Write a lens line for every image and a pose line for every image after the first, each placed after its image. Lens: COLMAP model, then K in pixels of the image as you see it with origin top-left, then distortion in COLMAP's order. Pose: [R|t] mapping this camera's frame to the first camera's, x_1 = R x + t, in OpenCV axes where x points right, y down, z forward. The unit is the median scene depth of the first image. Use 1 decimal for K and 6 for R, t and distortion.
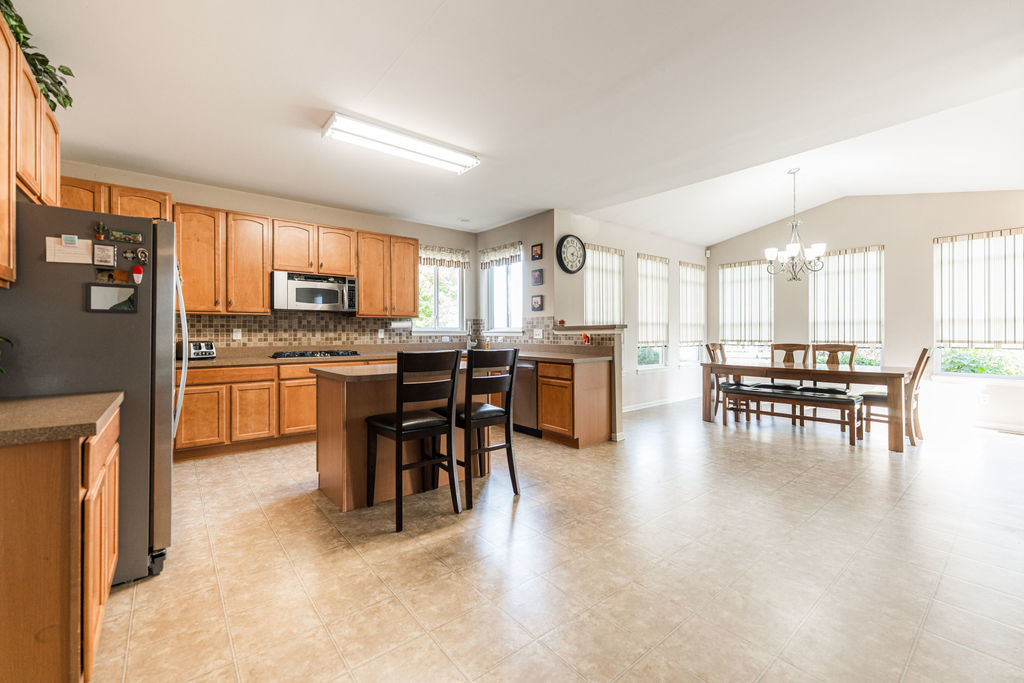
lens RADIAL K [[420.8, 0, 525.2], [0, 420.8, 330.2], [0, 0, 1]] dist [-0.001687, 0.001012]
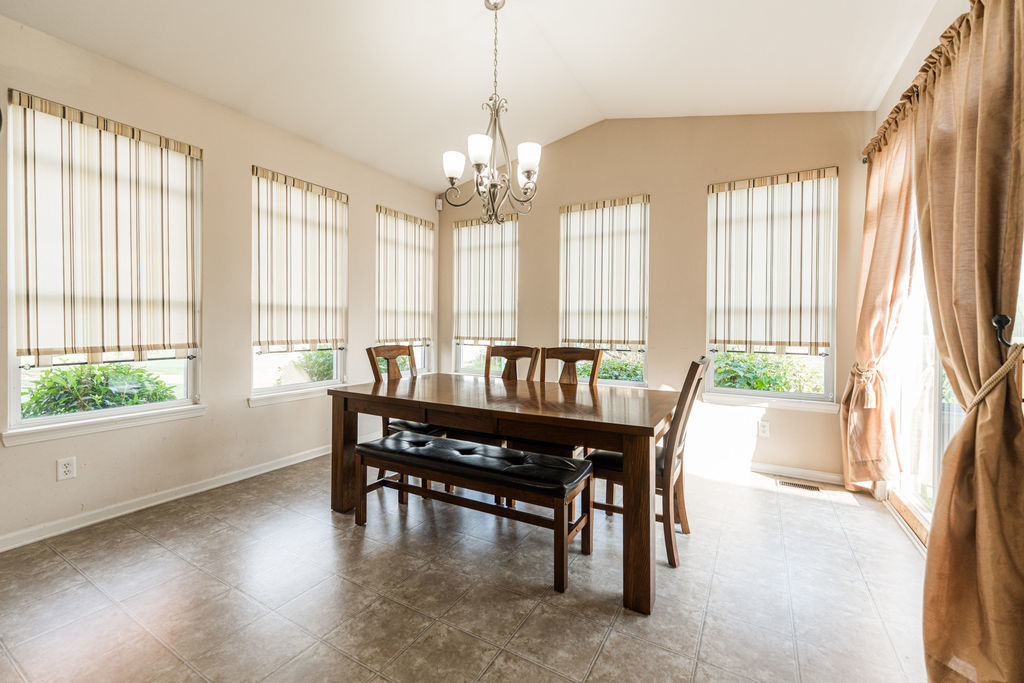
lens RADIAL K [[420.8, 0, 532.2], [0, 420.8, 328.1], [0, 0, 1]] dist [-0.001687, 0.001012]
pose [[0.925386, 0.008069, 0.378940, 0.492051], [-0.012438, 0.999881, 0.009083, 0.002772], [-0.378822, -0.013118, 0.925377, 0.516627]]
